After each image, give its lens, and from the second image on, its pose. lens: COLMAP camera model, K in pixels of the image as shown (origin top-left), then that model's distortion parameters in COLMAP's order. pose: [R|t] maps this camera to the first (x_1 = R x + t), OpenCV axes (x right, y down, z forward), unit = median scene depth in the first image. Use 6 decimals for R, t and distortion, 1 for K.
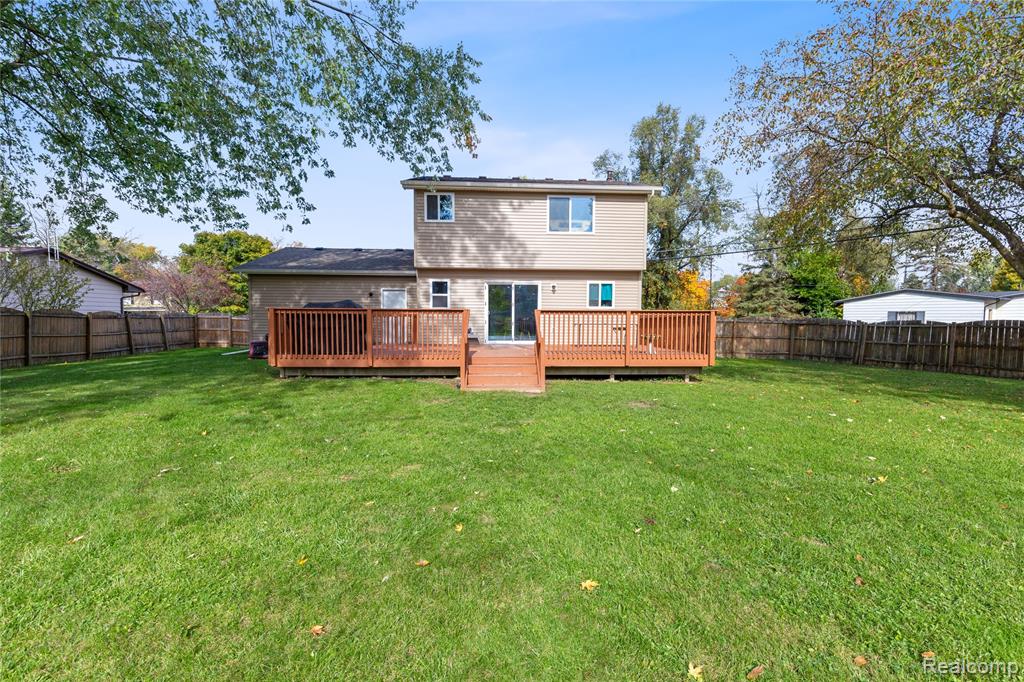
lens RADIAL K [[470.0, 0, 517.0], [0, 470.0, 341.0], [0, 0, 1]] dist [0.015366, -0.003294]
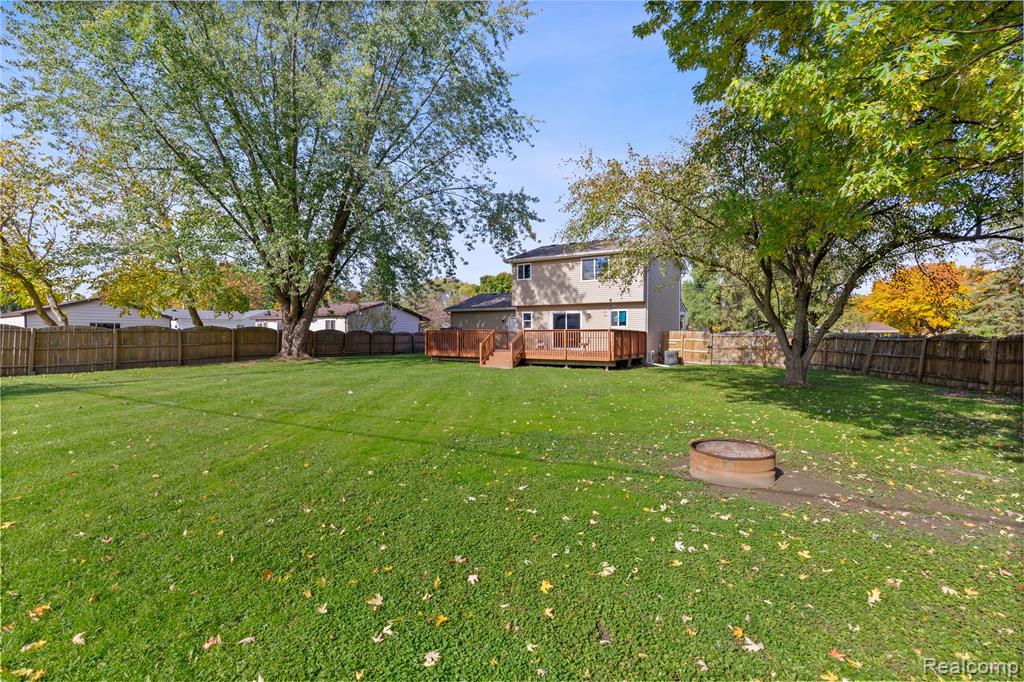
lens RADIAL K [[470.0, 0, 507.0], [0, 470.0, 337.8], [0, 0, 1]] dist [0.015366, -0.003294]
pose [[0.821169, 0.000844, -0.570684, 0.760725], [-0.023576, 0.999195, -0.032447, 0.022404], [0.570198, 0.040099, 0.820528, -0.461687]]
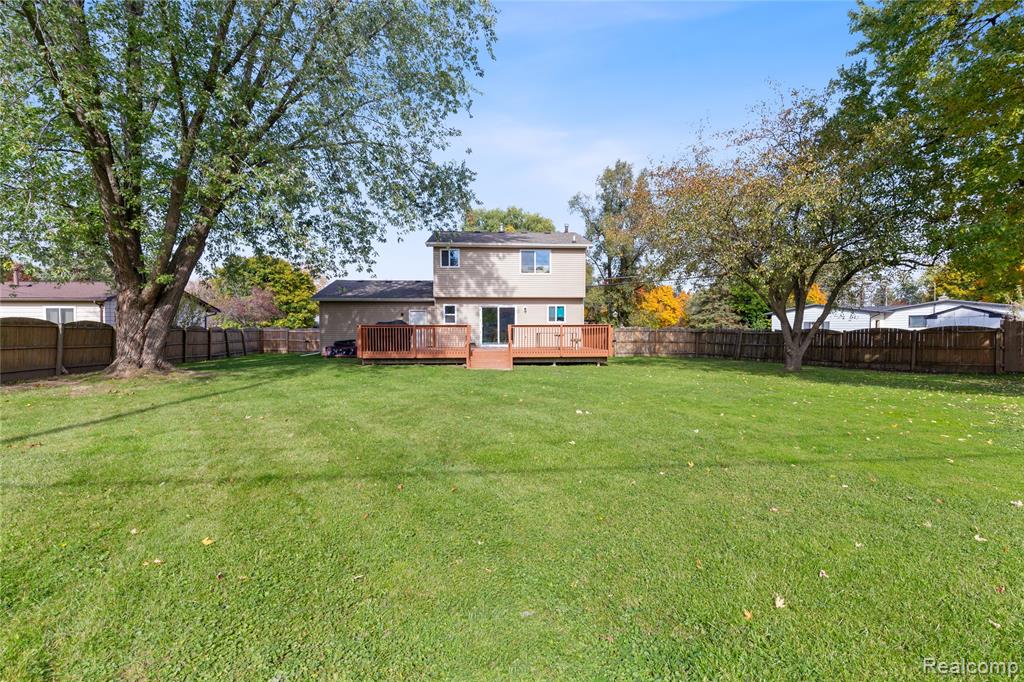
lens RADIAL K [[470.0, 0, 514.1], [0, 470.0, 339.3], [0, 0, 1]] dist [0.015366, -0.003294]
pose [[0.999969, -0.007334, 0.002743, 0.037452], [0.007406, 0.999602, -0.027230, 0.024017], [-0.002542, 0.027250, 0.999625, -0.513661]]
